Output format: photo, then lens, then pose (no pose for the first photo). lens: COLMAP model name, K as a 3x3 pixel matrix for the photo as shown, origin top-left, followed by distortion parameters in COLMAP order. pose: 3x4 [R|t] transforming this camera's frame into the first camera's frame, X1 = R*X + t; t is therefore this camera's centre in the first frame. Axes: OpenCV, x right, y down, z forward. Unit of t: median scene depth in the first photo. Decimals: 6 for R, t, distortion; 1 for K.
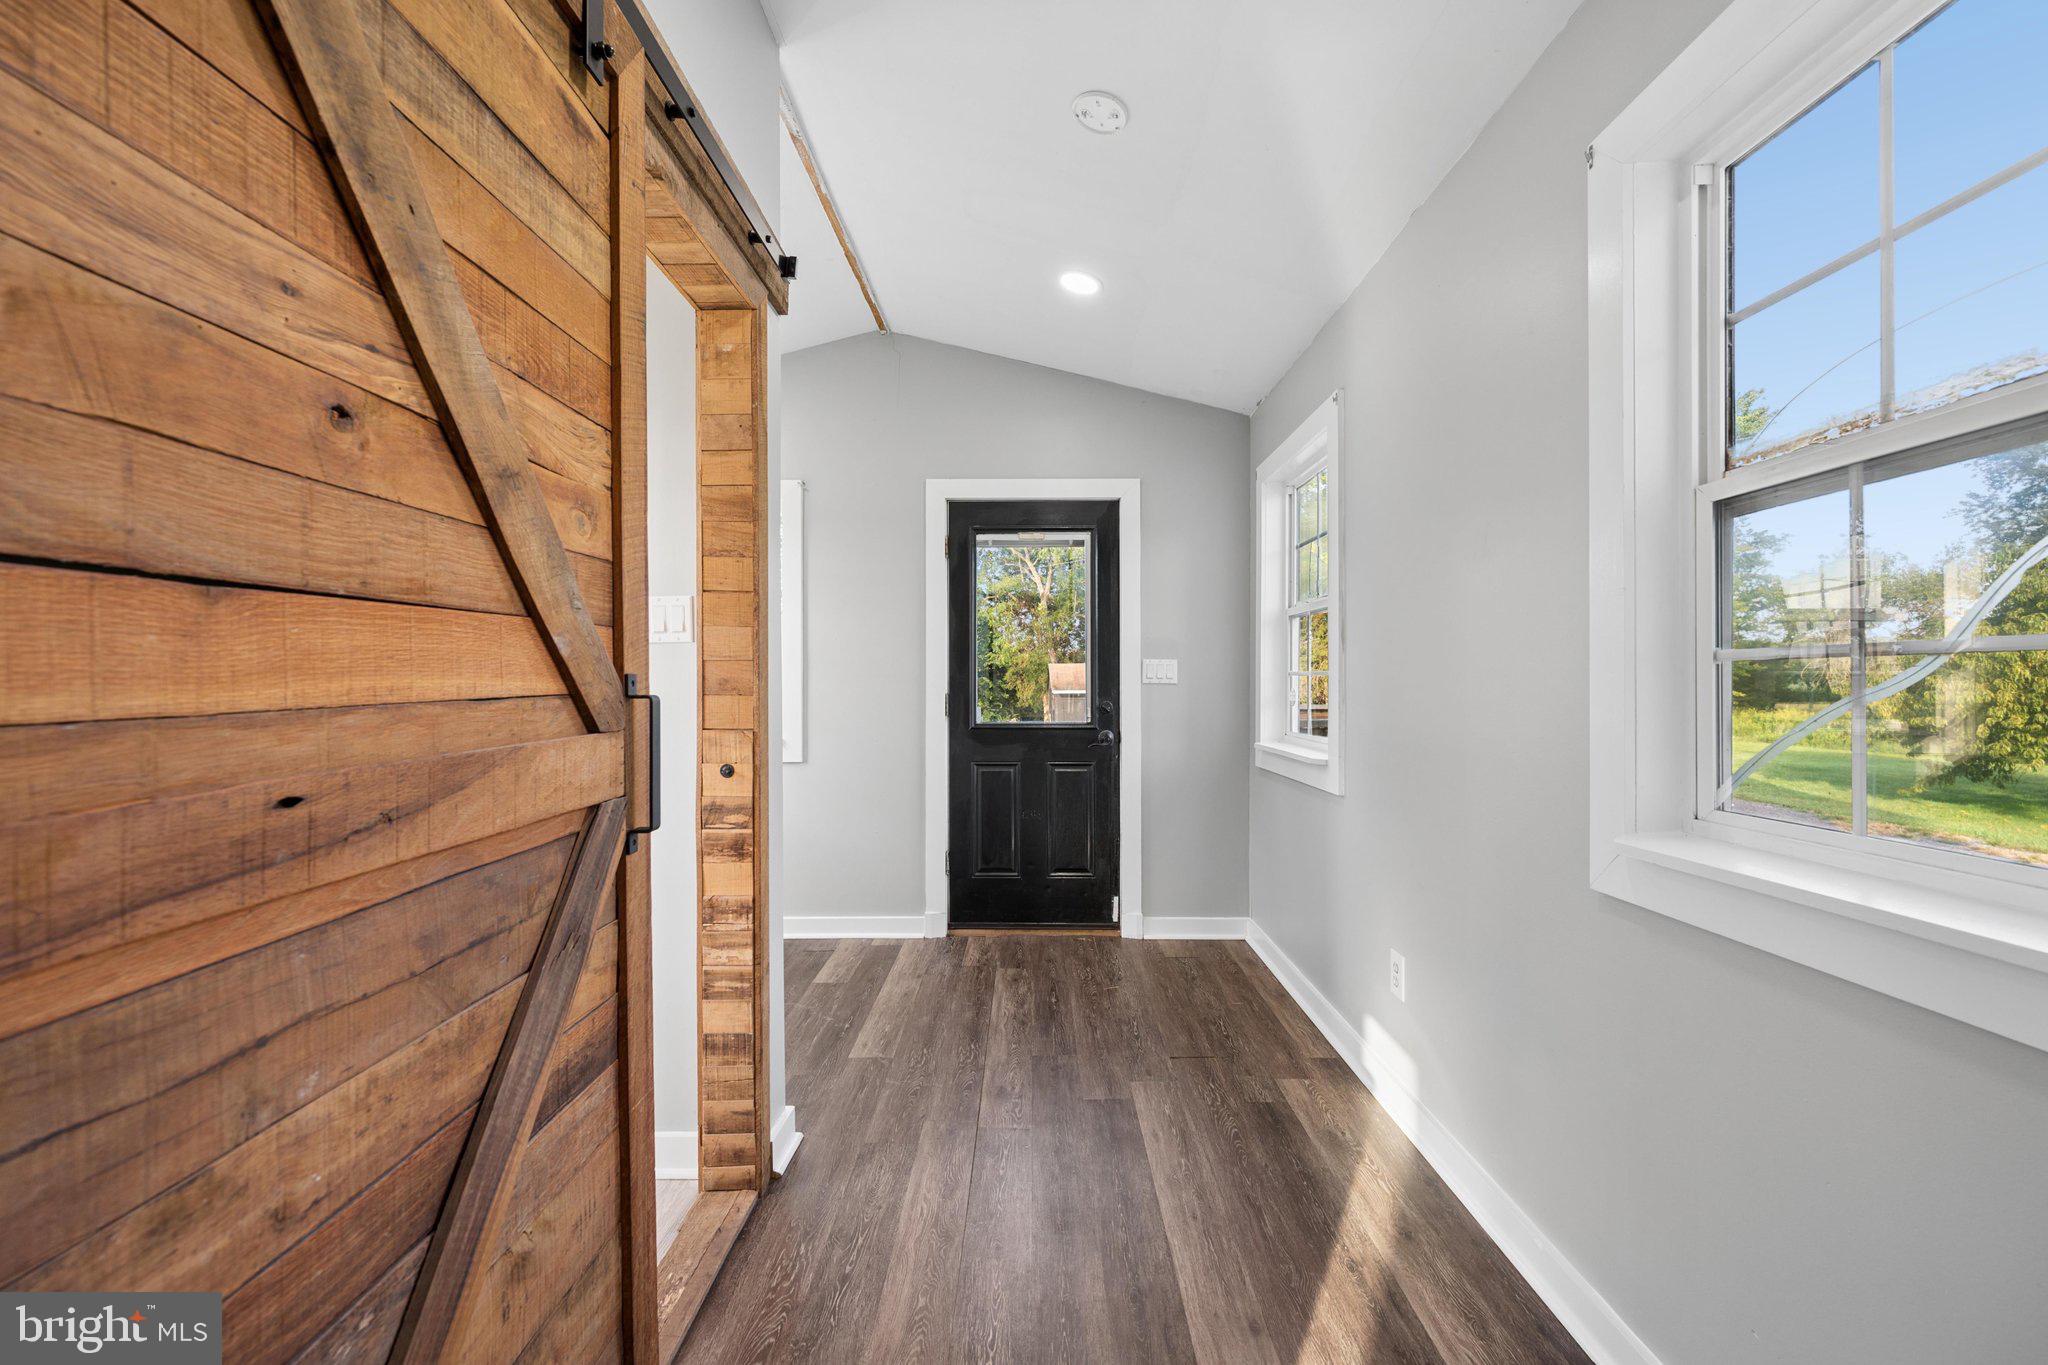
lens RADIAL K [[811.8, 0, 1020.1], [0, 811.8, 675.7], [0, 0, 1]] dist [-0.000382, -0.000013]
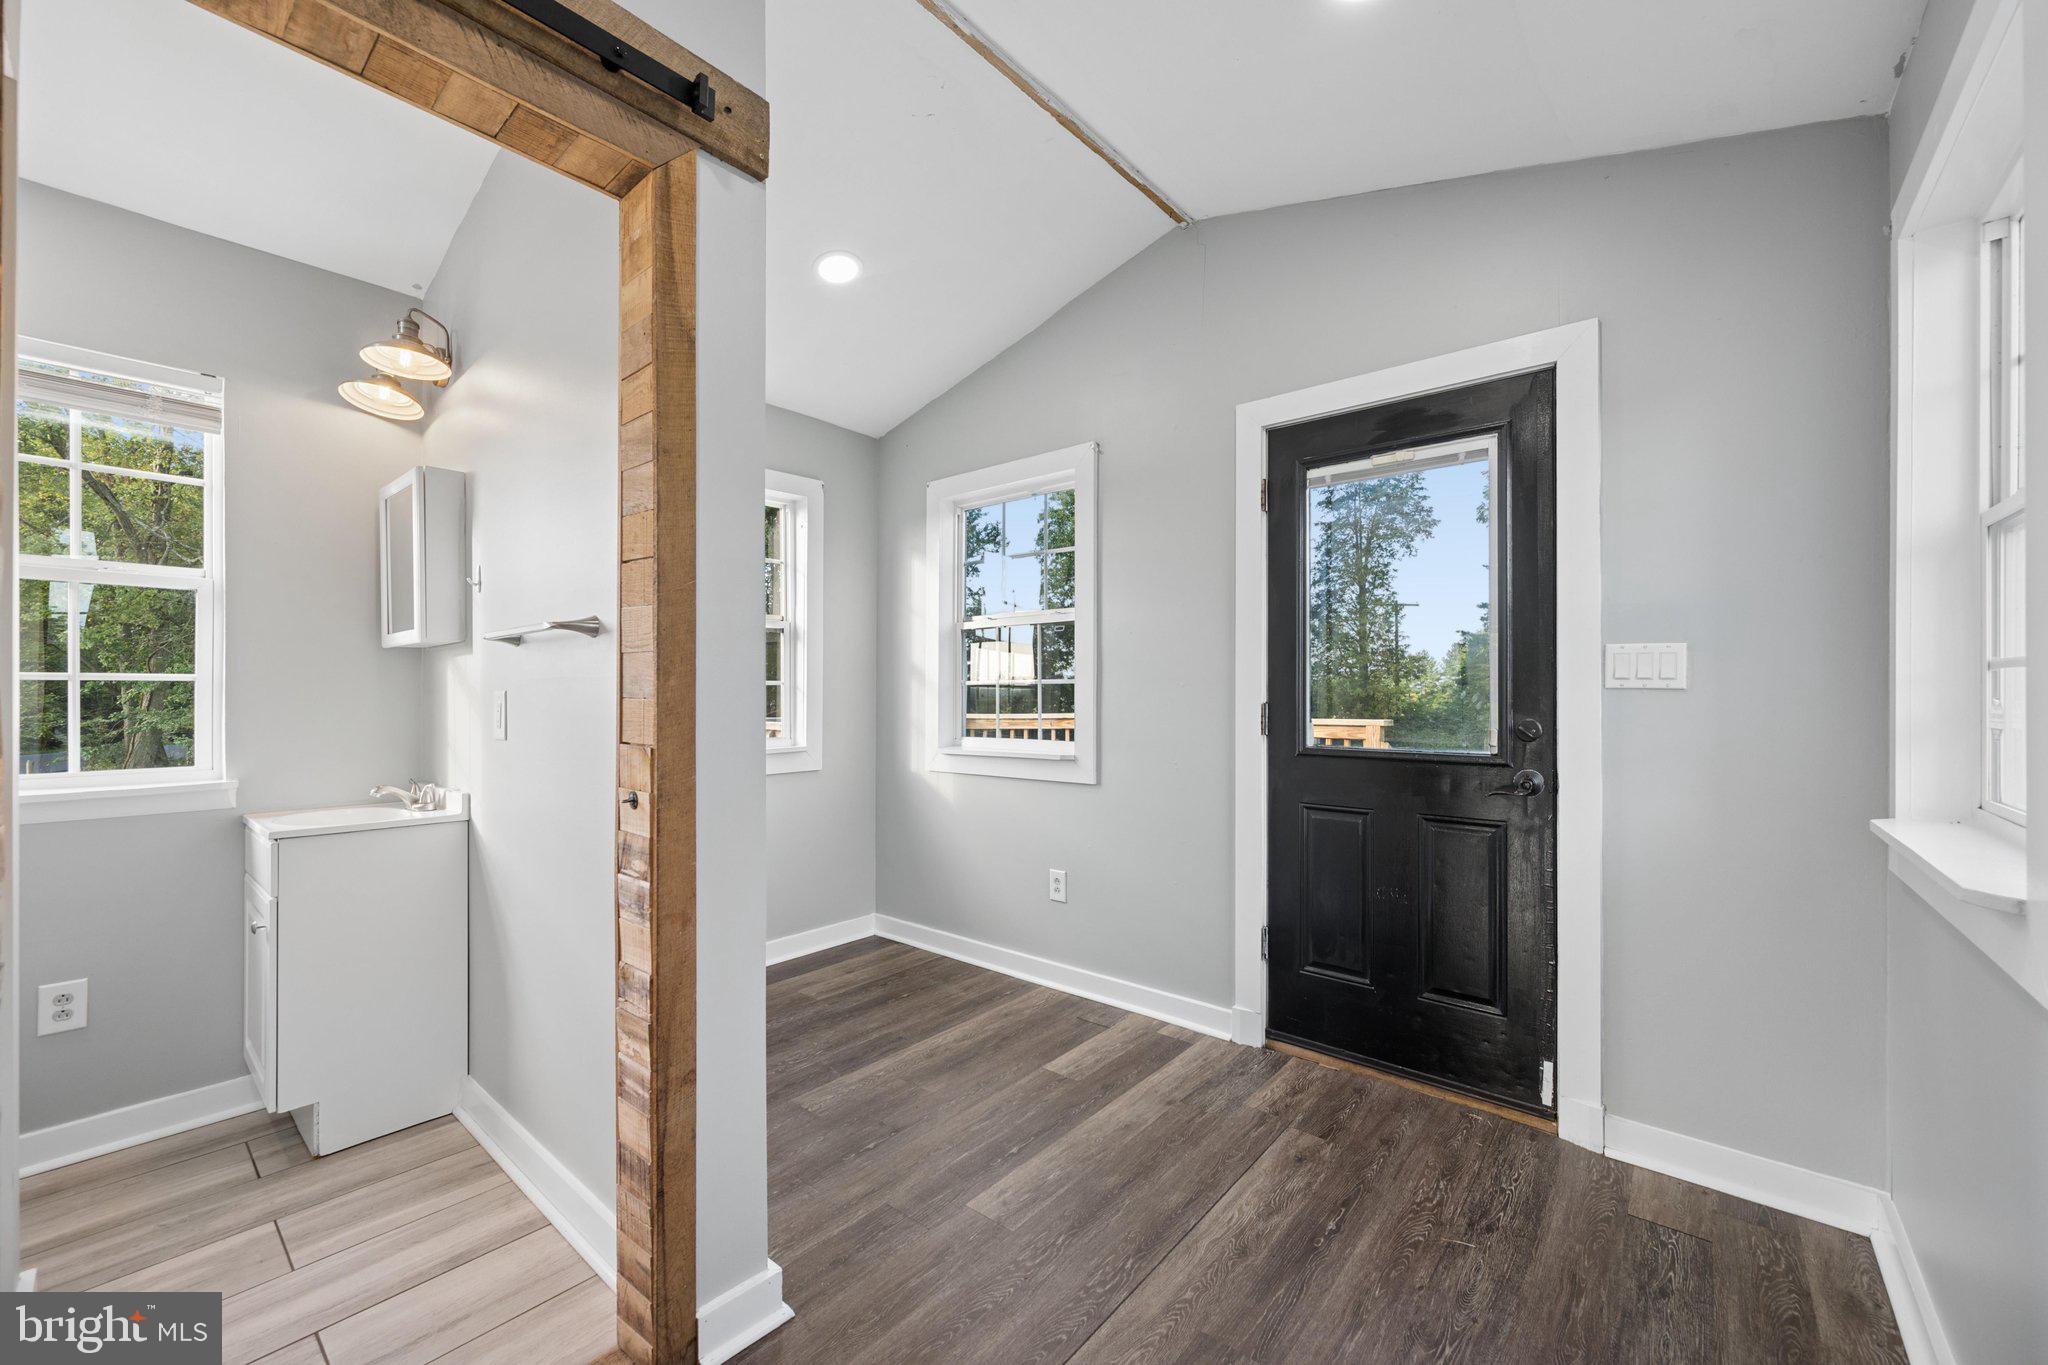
lens RADIAL K [[805.4, 0, 1015.2], [0, 805.4, 683.3], [0, 0, 1]] dist [-0.001089, 0.000448]
pose [[0.771904, -0.003735, -0.635728, 0.191563], [0.003024, 0.999993, -0.002204, 0.006428], [0.635732, -0.000221, 0.771910, 0.328578]]
